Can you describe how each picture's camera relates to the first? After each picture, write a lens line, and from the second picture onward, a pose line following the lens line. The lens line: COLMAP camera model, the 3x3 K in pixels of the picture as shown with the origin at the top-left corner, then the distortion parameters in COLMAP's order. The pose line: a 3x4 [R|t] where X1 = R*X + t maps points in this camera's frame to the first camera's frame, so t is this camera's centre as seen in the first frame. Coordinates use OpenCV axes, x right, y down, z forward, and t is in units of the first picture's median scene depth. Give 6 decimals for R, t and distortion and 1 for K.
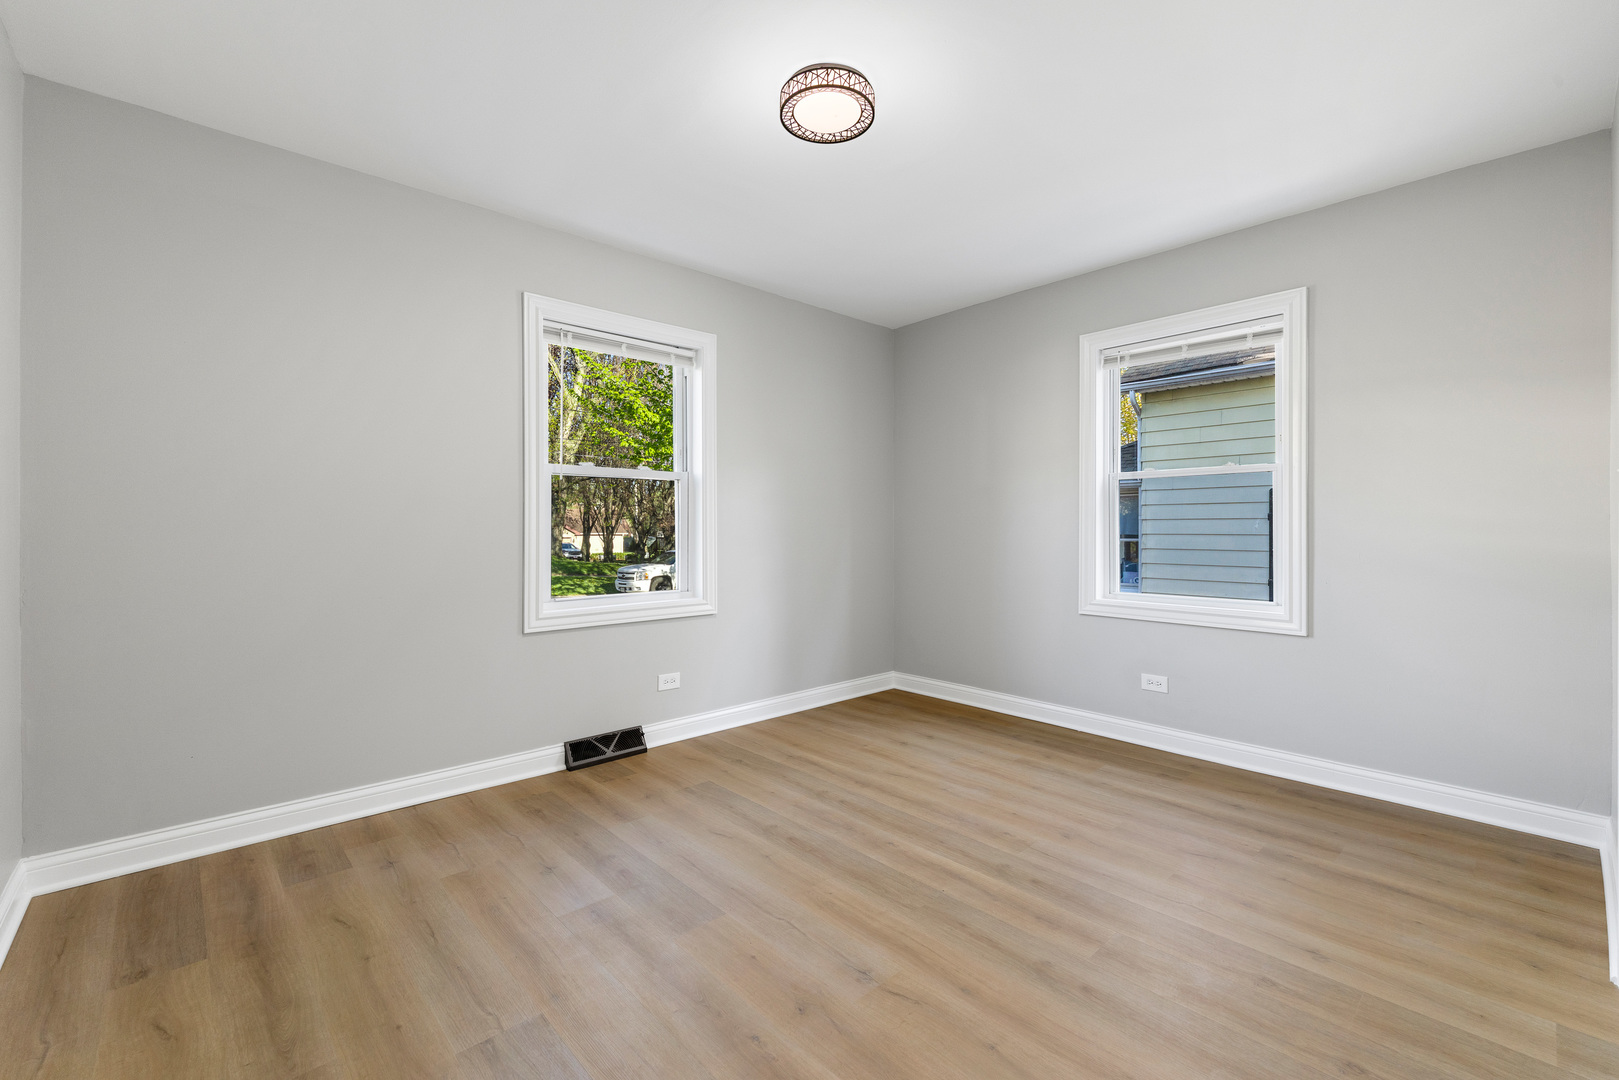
lens RADIAL K [[700.5, 0, 829.8], [0, 700.5, 529.8], [0, 0, 1]] dist [0.013360, -0.000768]
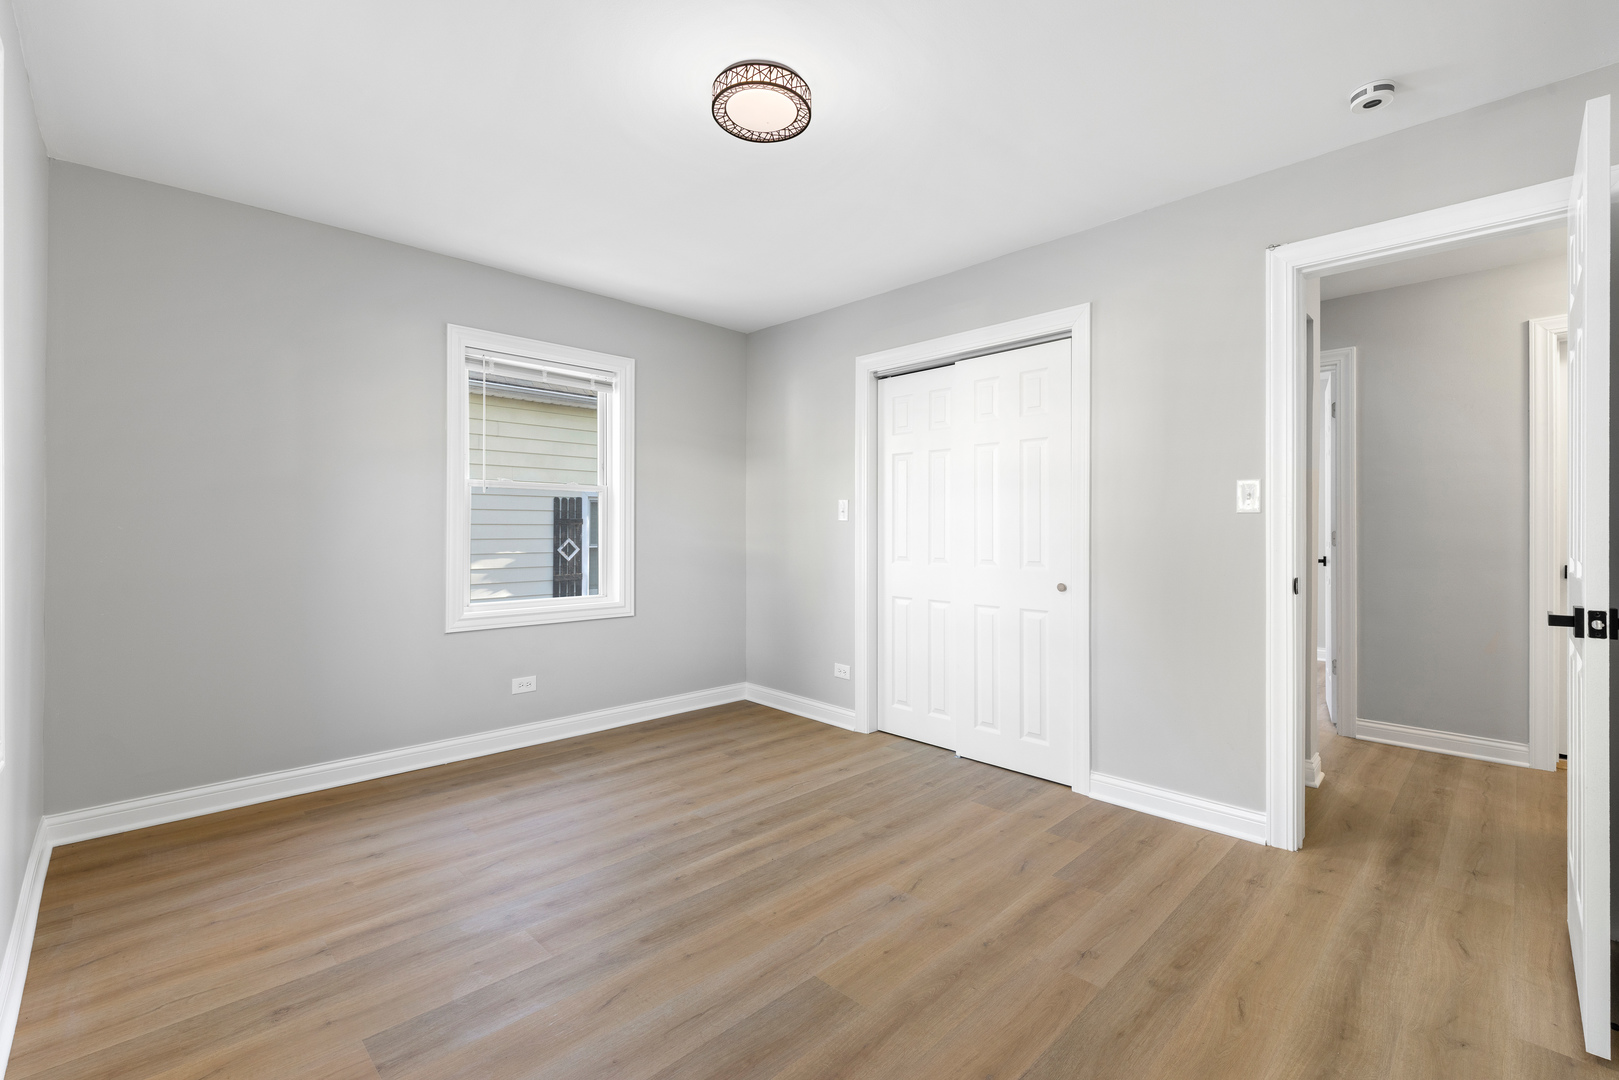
lens RADIAL K [[700.5, 0, 829.8], [0, 700.5, 529.8], [0, 0, 1]] dist [0.013360, -0.000768]
pose [[-0.039425, 0.001249, 0.999222, -0.669272], [-0.001241, 0.999998, -0.001299, -0.013799], [-0.999222, -0.001291, -0.039423, 0.649153]]
